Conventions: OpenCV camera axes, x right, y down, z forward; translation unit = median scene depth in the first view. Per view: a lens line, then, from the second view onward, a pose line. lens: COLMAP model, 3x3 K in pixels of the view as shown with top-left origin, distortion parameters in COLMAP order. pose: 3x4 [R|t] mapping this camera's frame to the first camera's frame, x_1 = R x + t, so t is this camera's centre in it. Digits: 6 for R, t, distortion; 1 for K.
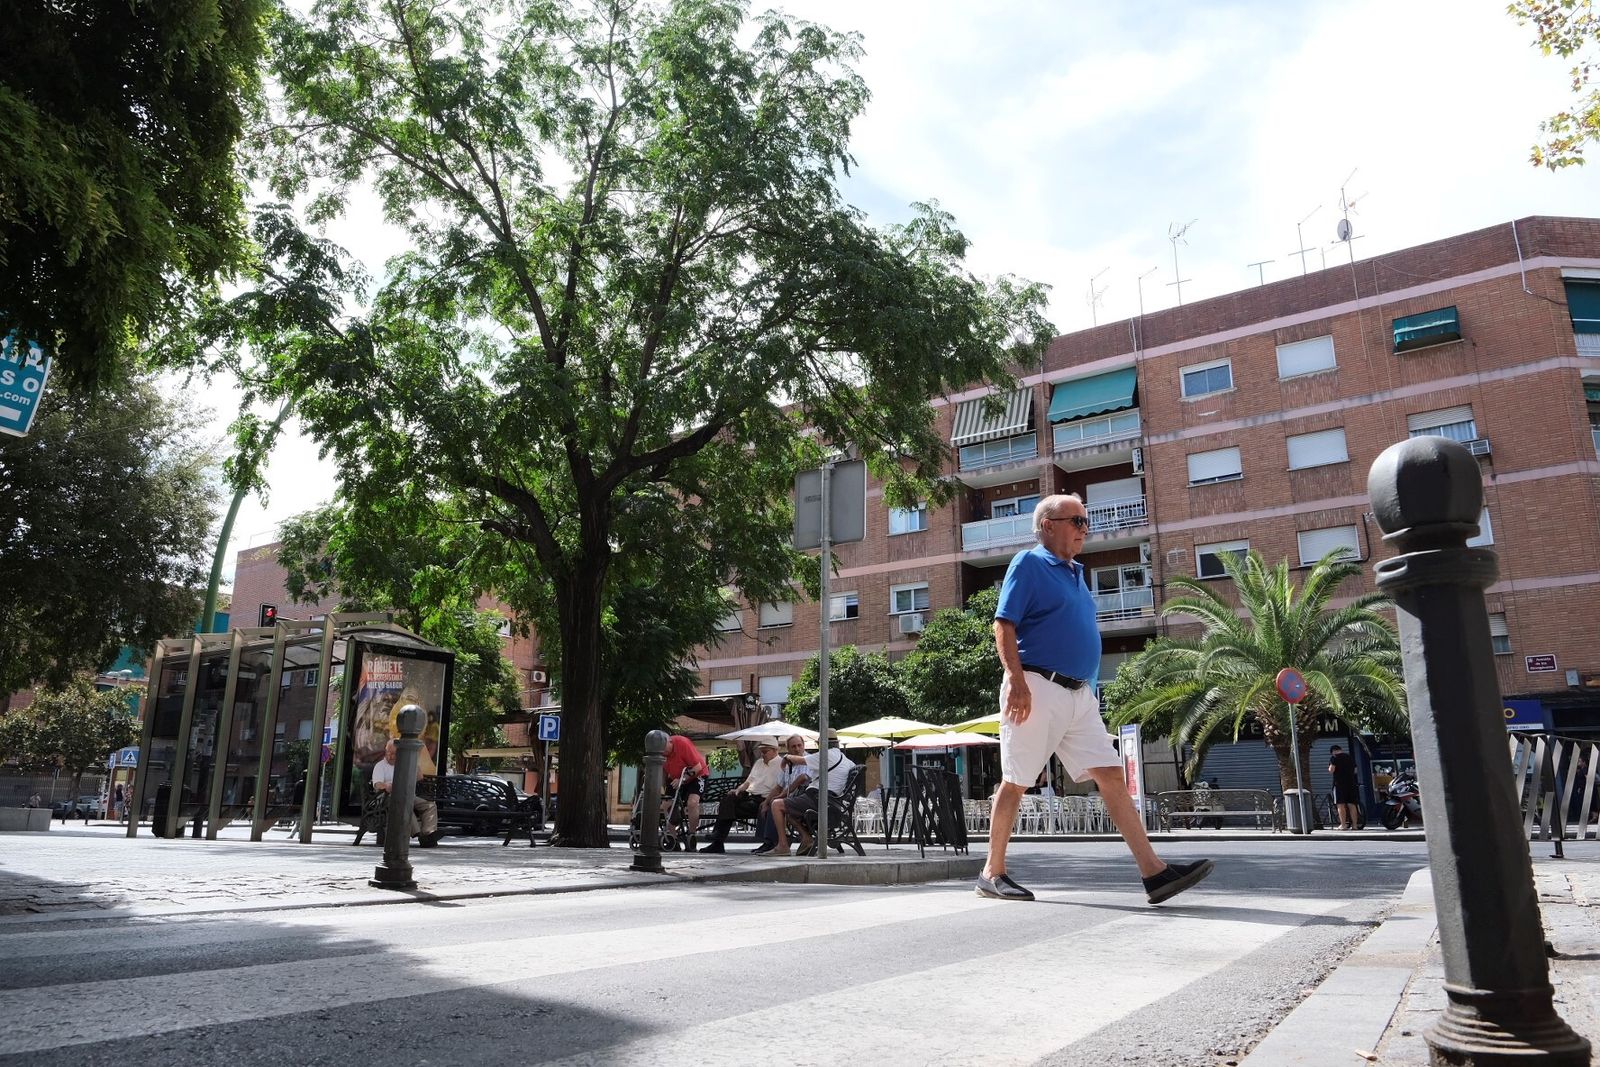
lens RADIAL K [[1076.7, 0, 784.8], [0, 1076.7, 533.8], [0, 0, 1]] dist [-0.030032, 0.013923]
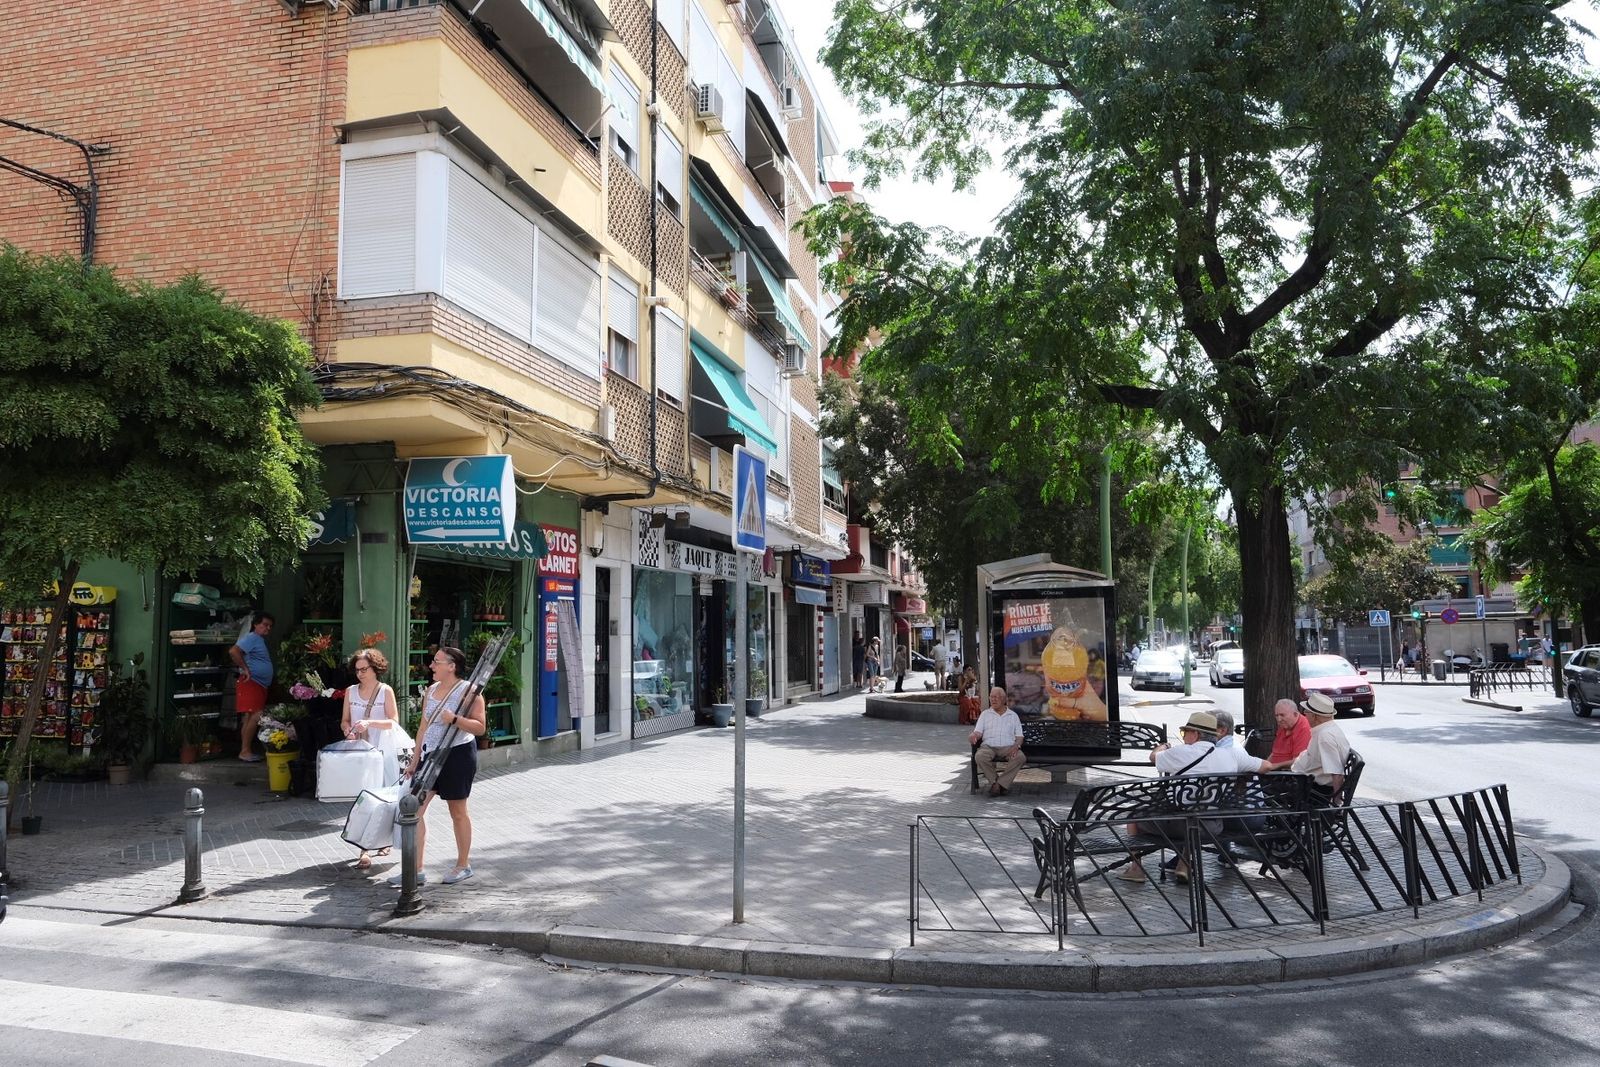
lens RADIAL K [[1076.7, 0, 800.8], [0, 1076.7, 538.6], [0, 0, 1]] dist [-0.030032, 0.013923]
pose [[0.351102, -0.100567, -0.930921, 0.277037], [0.249574, 0.968299, -0.010476, 0.008262], [0.902463, -0.228655, 0.365070, 0.247365]]
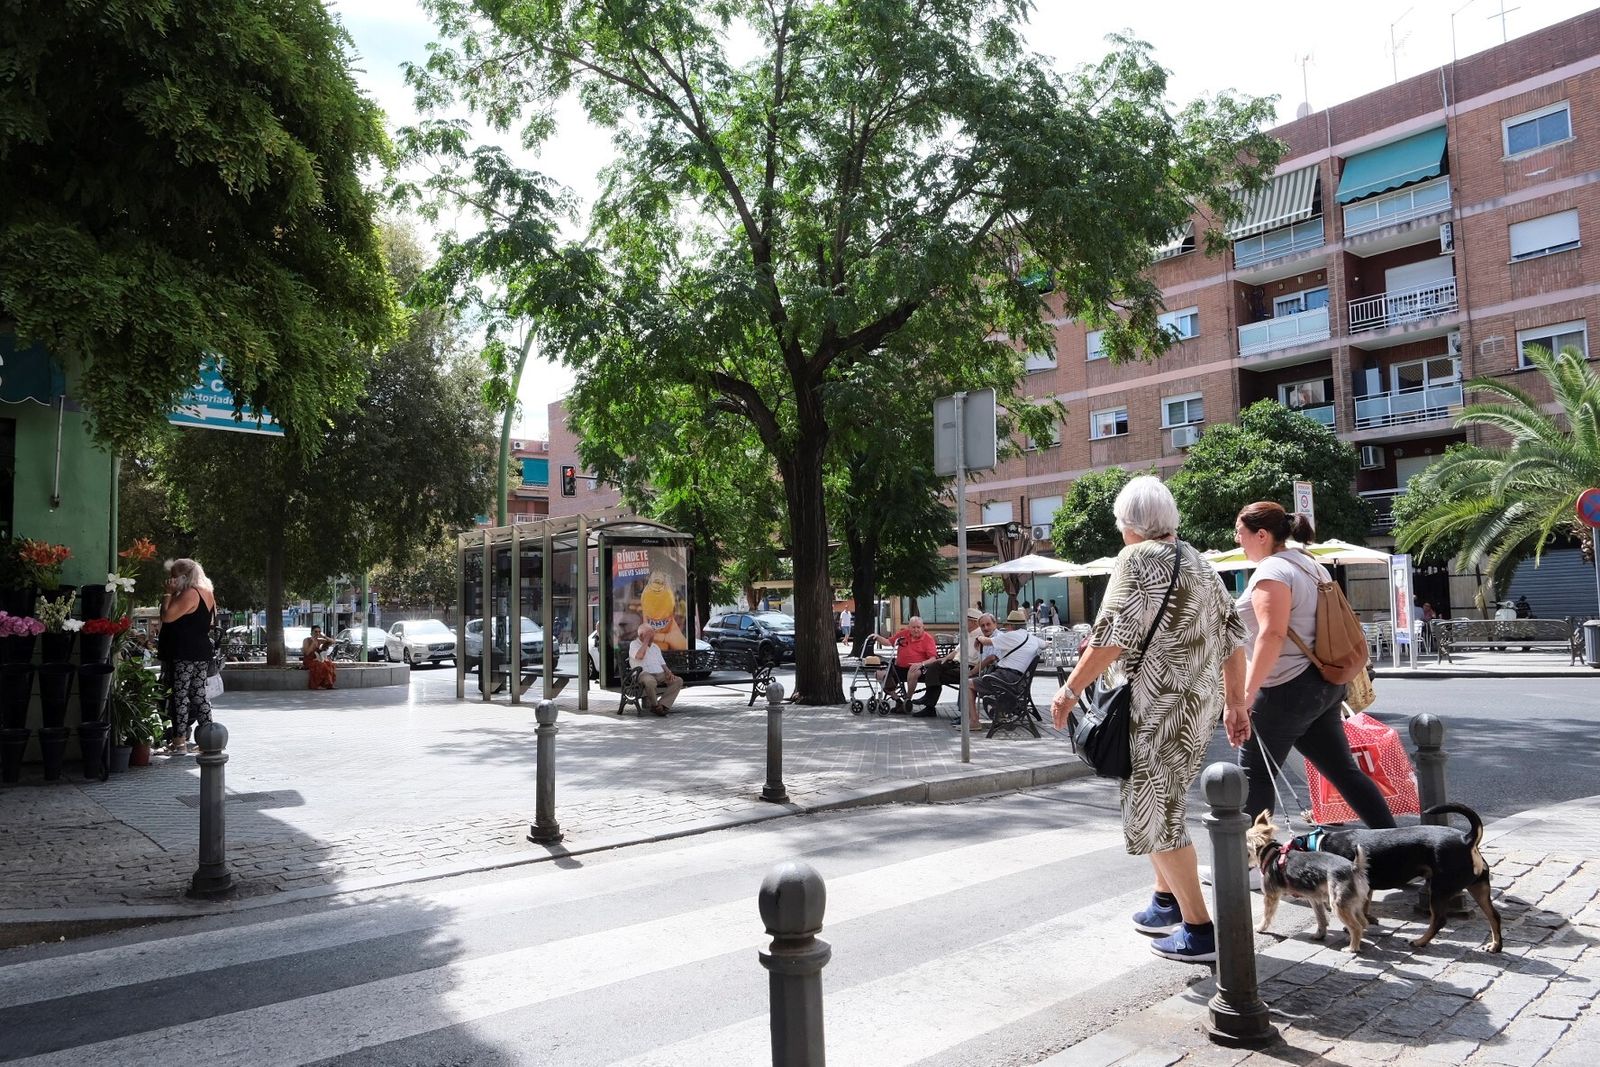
lens RADIAL K [[1076.7, 0, 786.5], [0, 1076.7, 534.3], [0, 0, 1]] dist [-0.030032, 0.013923]
pose [[0.960968, -0.047011, -0.272637, 0.052431], [0.095644, 0.981147, 0.167938, -0.040863], [0.259602, -0.187459, 0.947347, -0.017628]]
